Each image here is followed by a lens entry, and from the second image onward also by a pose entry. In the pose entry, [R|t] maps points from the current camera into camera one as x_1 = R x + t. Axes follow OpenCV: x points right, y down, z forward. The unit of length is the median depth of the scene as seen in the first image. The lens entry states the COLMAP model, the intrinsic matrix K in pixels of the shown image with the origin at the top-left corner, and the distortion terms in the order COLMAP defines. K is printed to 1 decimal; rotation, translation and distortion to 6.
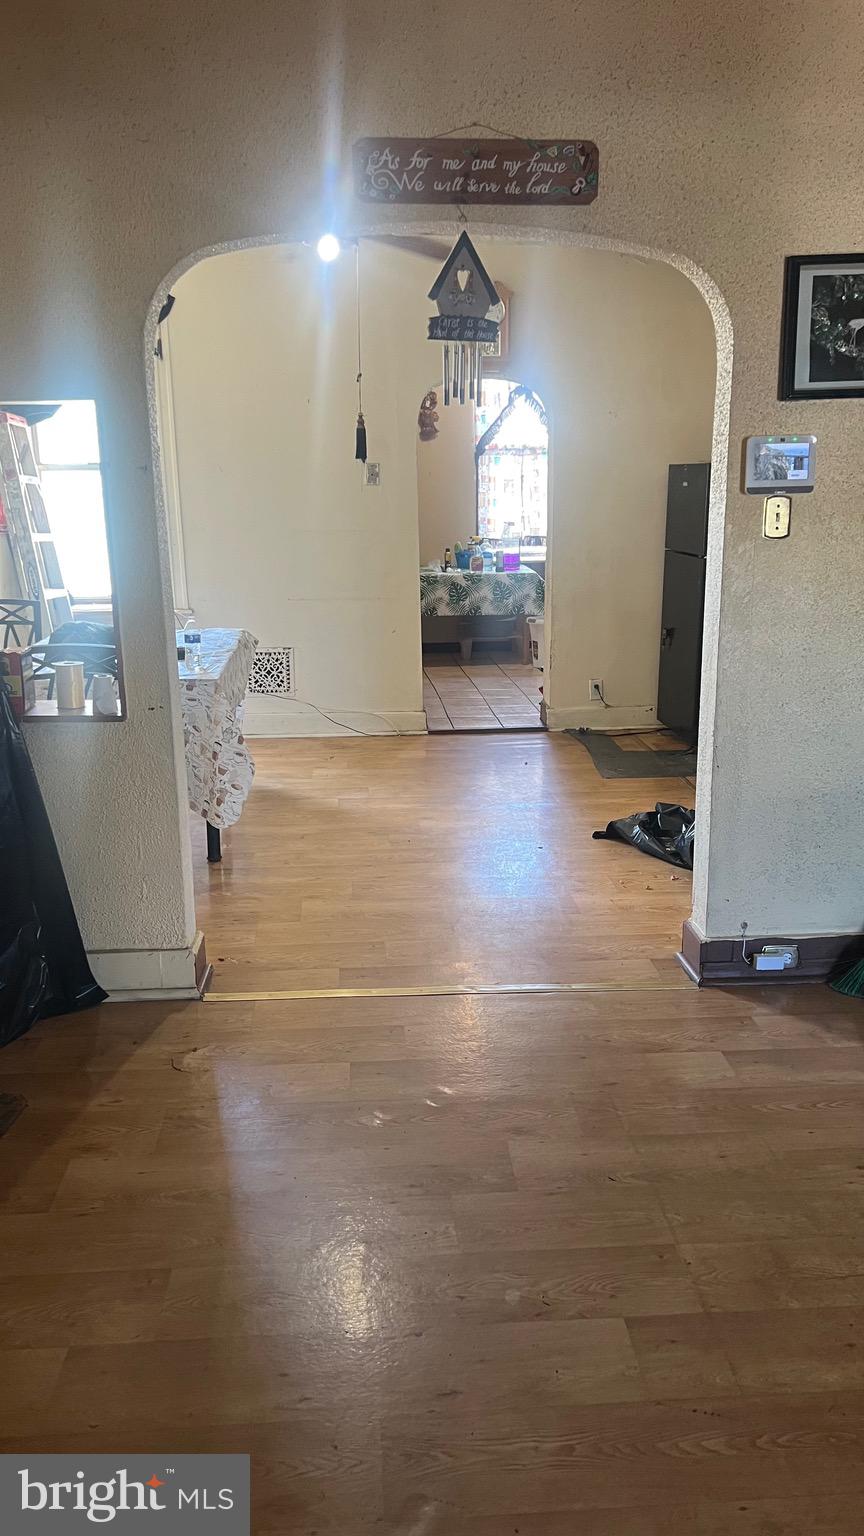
lens RADIAL K [[1148.0, 0, 434.3], [0, 1148.0, 776.8], [0, 0, 1]] dist [0.024368, -0.014441]
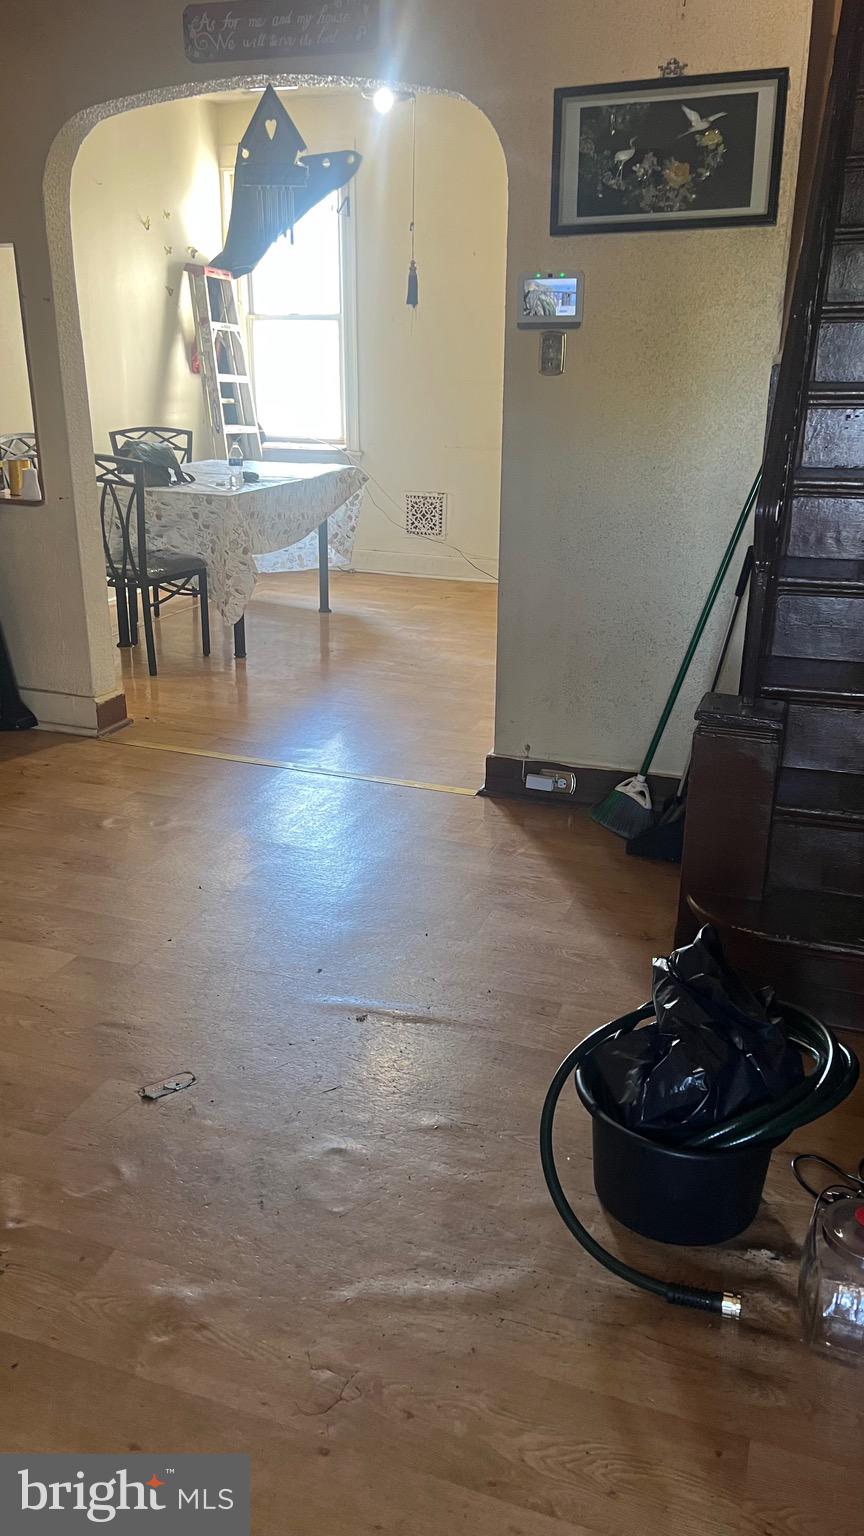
lens RADIAL K [[1148.0, 0, 415.4], [0, 1148.0, 770.5], [0, 0, 1]] dist [0.024368, -0.014441]
pose [[0.916085, 0.155099, -0.369773, 0.591097], [-0.118363, 0.985669, 0.120197, 0.034905], [0.383116, -0.066343, 0.921315, -0.034541]]
